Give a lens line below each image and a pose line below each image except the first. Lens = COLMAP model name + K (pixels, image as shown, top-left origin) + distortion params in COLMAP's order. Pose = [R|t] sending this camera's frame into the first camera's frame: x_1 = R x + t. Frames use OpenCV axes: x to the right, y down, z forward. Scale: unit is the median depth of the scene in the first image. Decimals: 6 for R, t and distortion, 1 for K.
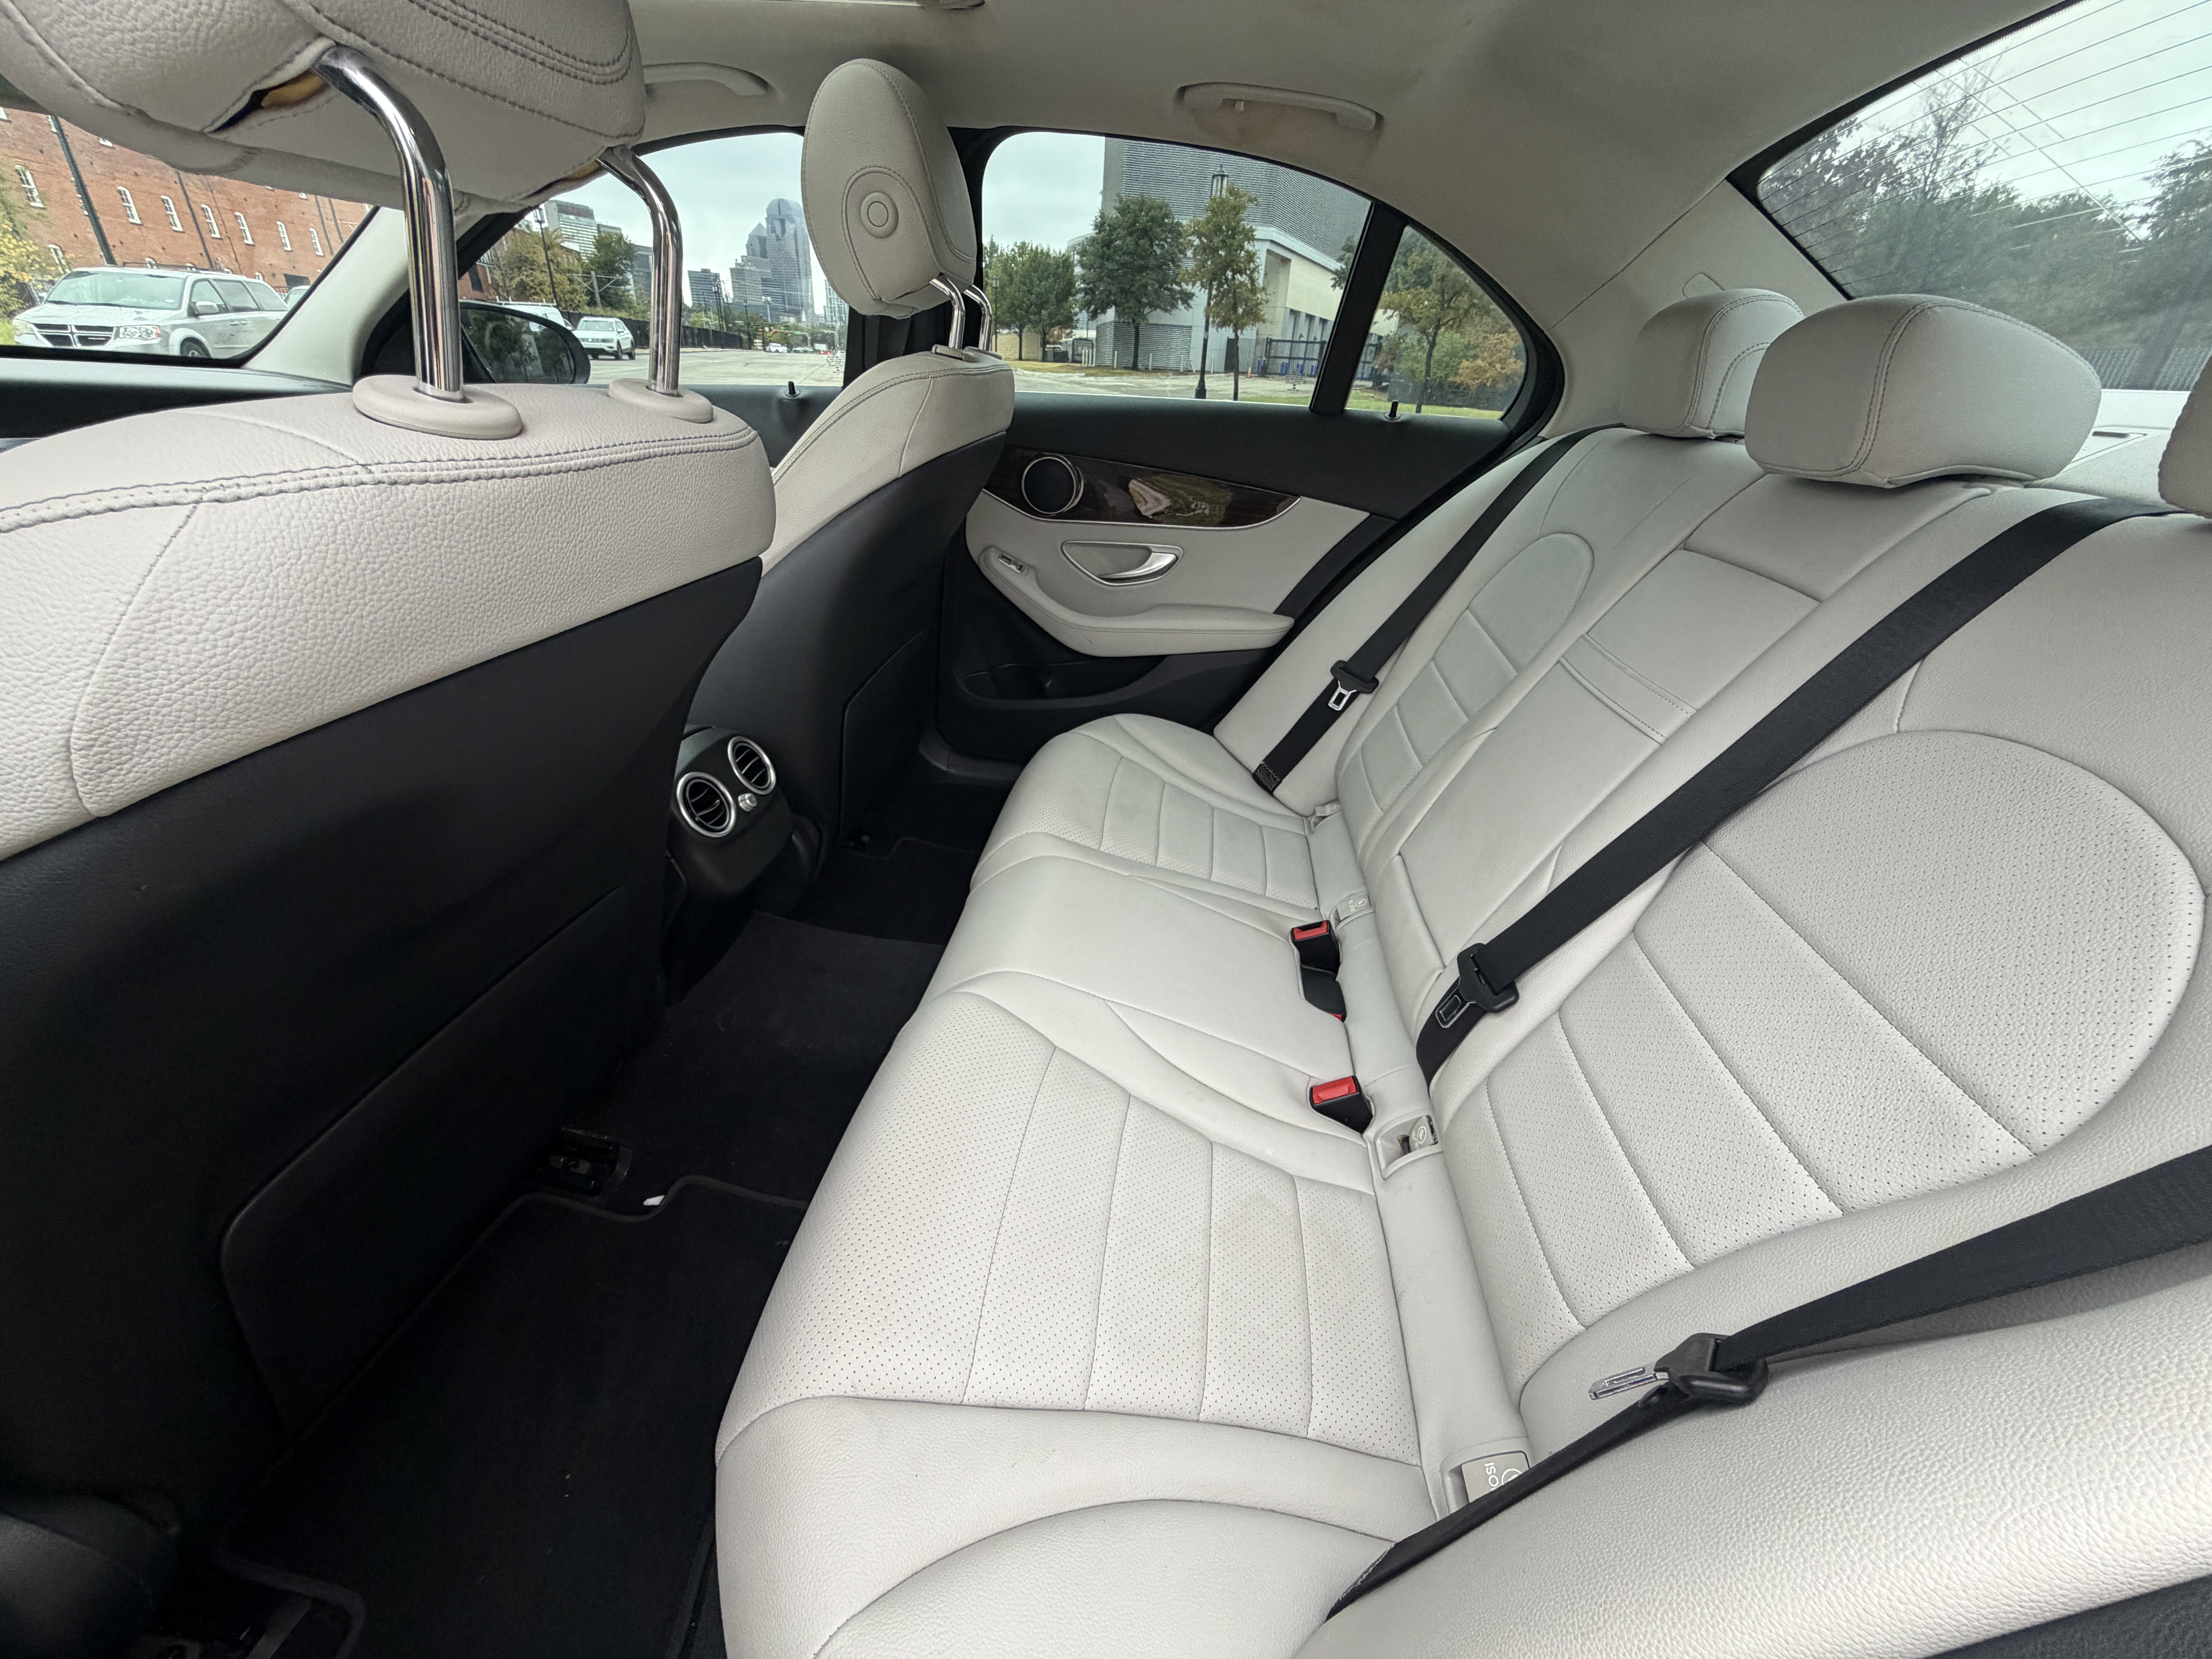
lens RADIAL K [[884.9, 0, 1112.8], [0, 884.9, 830.6], [0, 0, 1]] dist [-0.010385, 0.000971]
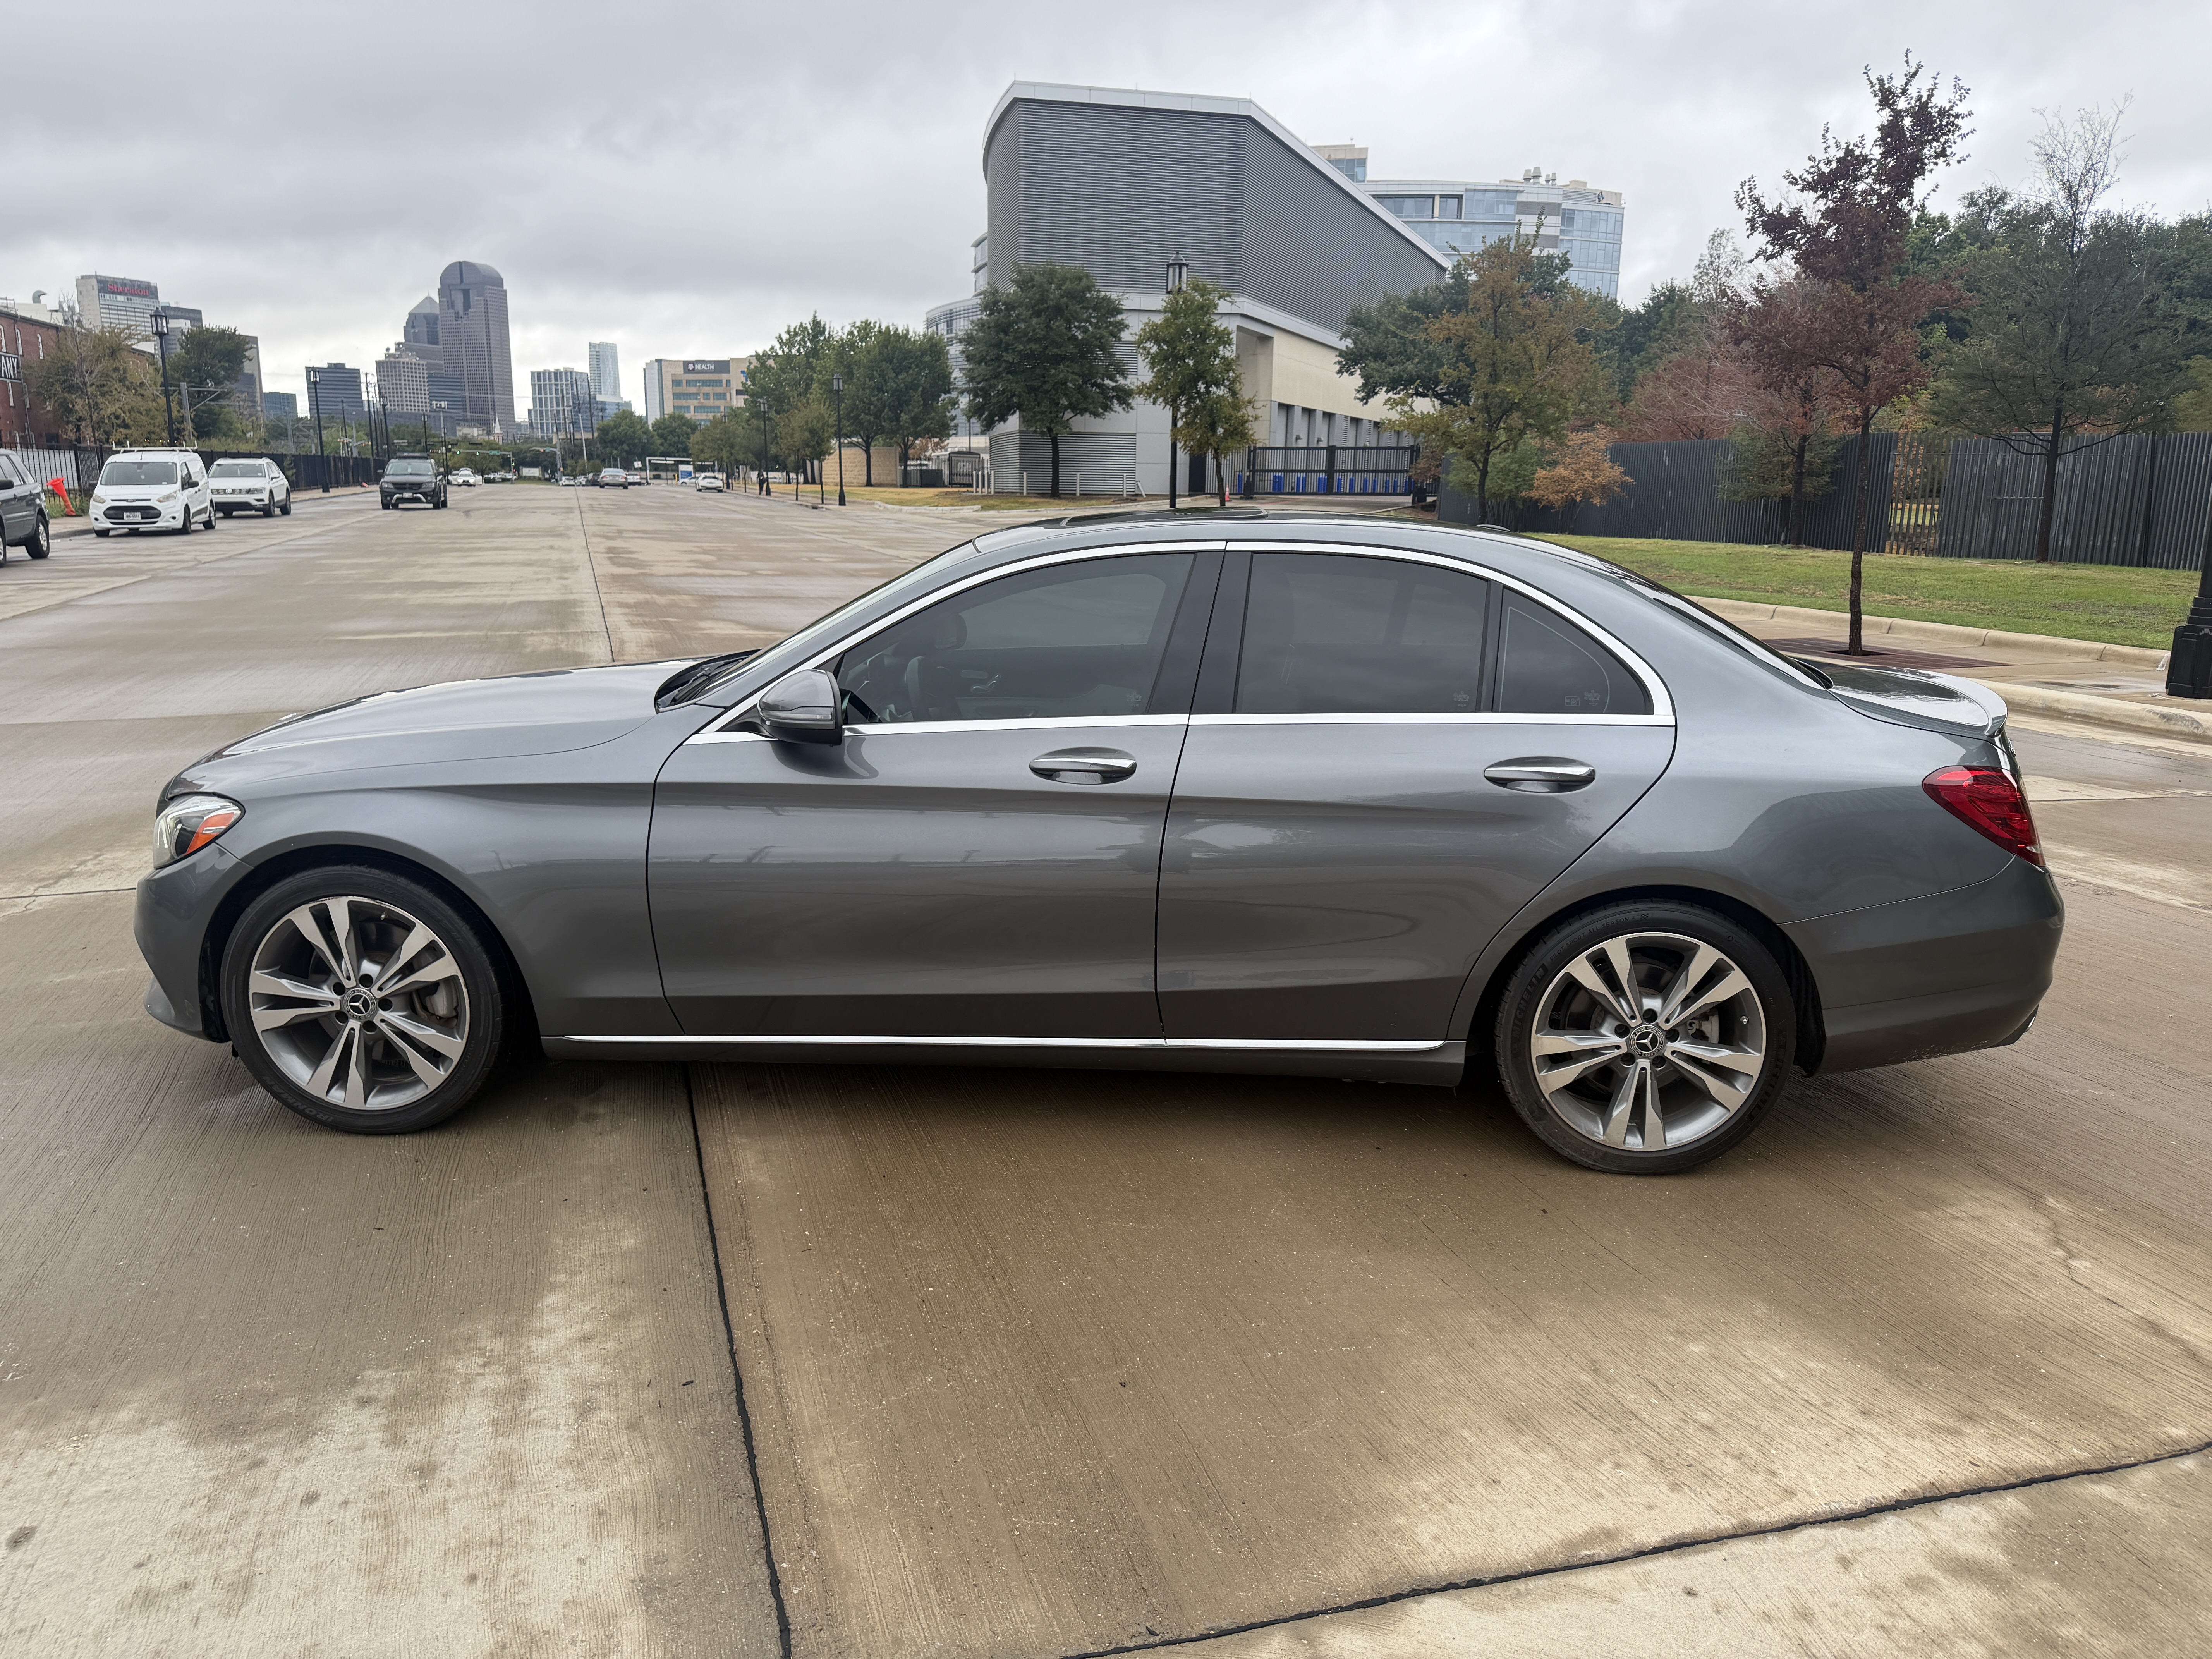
lens RADIAL K [[1559.6, 0, 1107.9], [0, 1559.6, 838.1], [0, 0, 1]] dist [0.012128, -0.019346]
pose [[0.996824, -0.054516, 0.058054, -0.597521], [0.067513, 0.965126, -0.252929, 0.785240], [-0.042241, 0.256045, 0.965741, -2.238592]]
